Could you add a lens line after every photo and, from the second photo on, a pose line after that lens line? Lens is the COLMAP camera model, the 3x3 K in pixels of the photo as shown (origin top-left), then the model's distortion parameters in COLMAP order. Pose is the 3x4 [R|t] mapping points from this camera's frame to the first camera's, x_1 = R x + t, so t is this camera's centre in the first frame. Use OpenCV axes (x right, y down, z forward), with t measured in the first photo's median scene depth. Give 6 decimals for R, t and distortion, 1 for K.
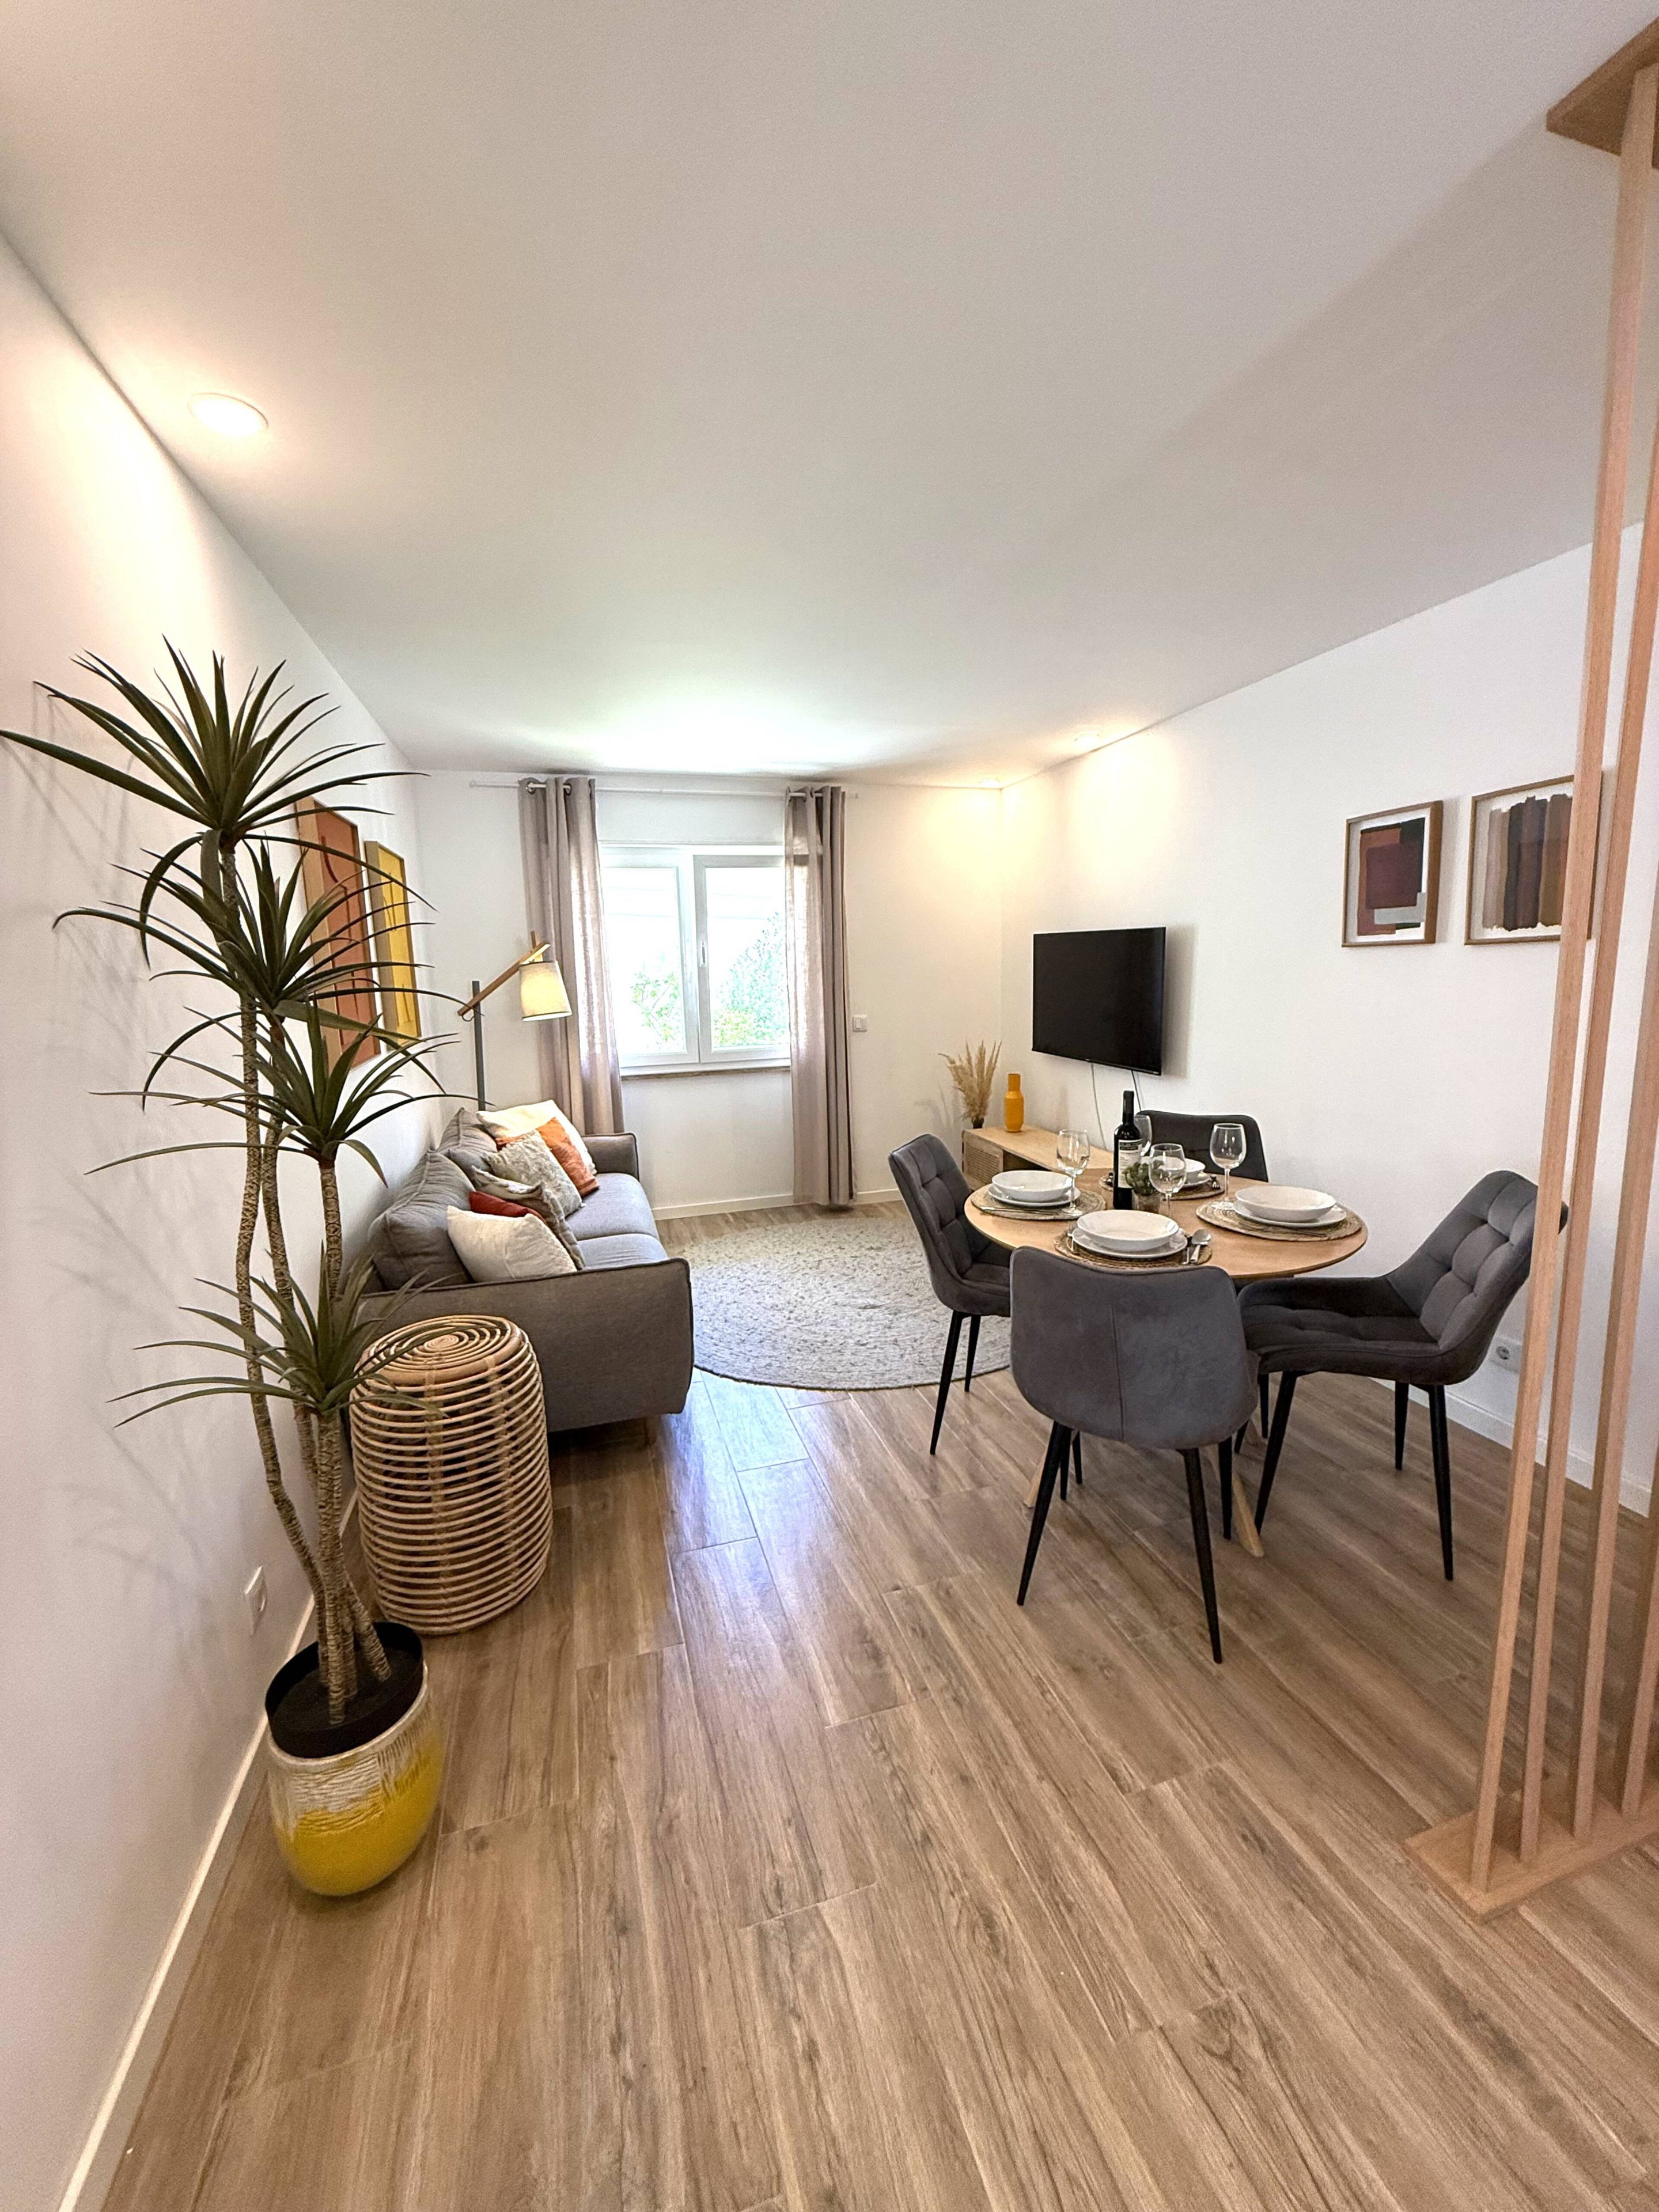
lens RADIAL K [[886.7, 0, 832.0], [0, 886.7, 1099.2], [0, 0, 1]] dist [-0.001461, 0.000574]
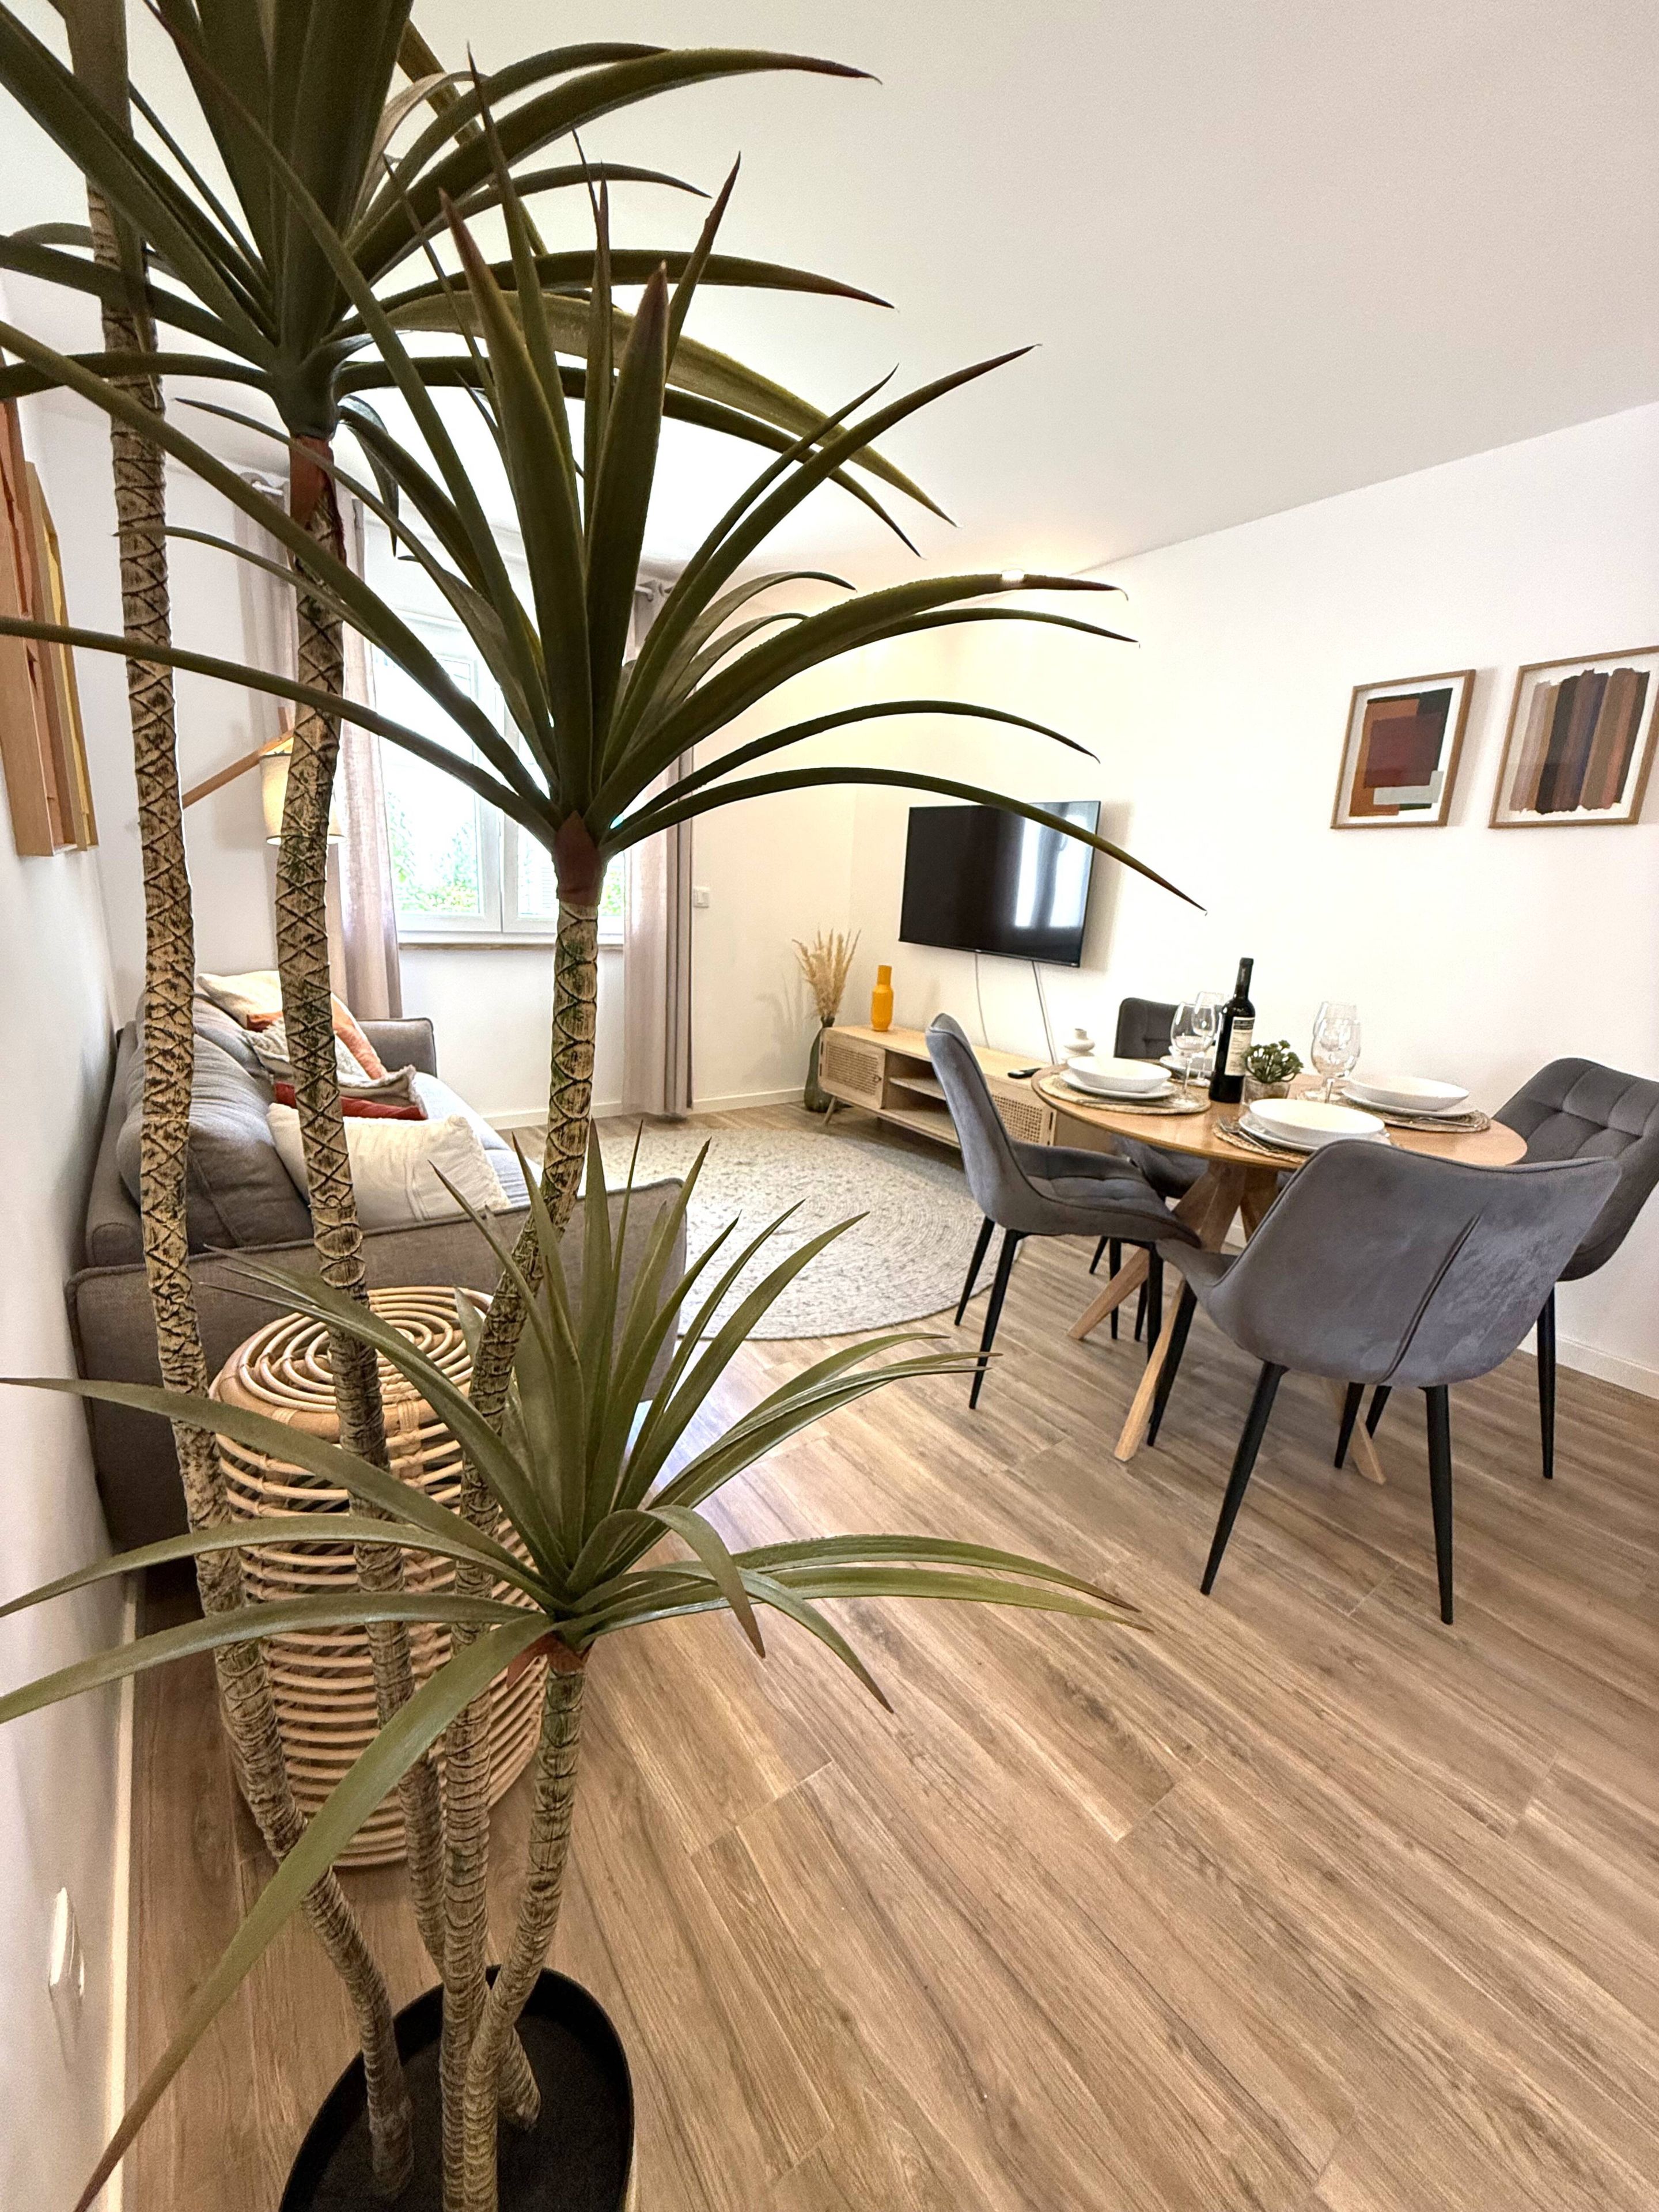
lens RADIAL K [[886.7, 0, 832.0], [0, 886.7, 1103.6], [0, 0, 1]] dist [-0.001461, 0.000574]
pose [[0.937222, -0.005166, 0.348696, -0.296760], [-0.028024, 0.995541, 0.090073, 0.058426], [-0.347606, -0.094190, 0.932898, 0.333961]]
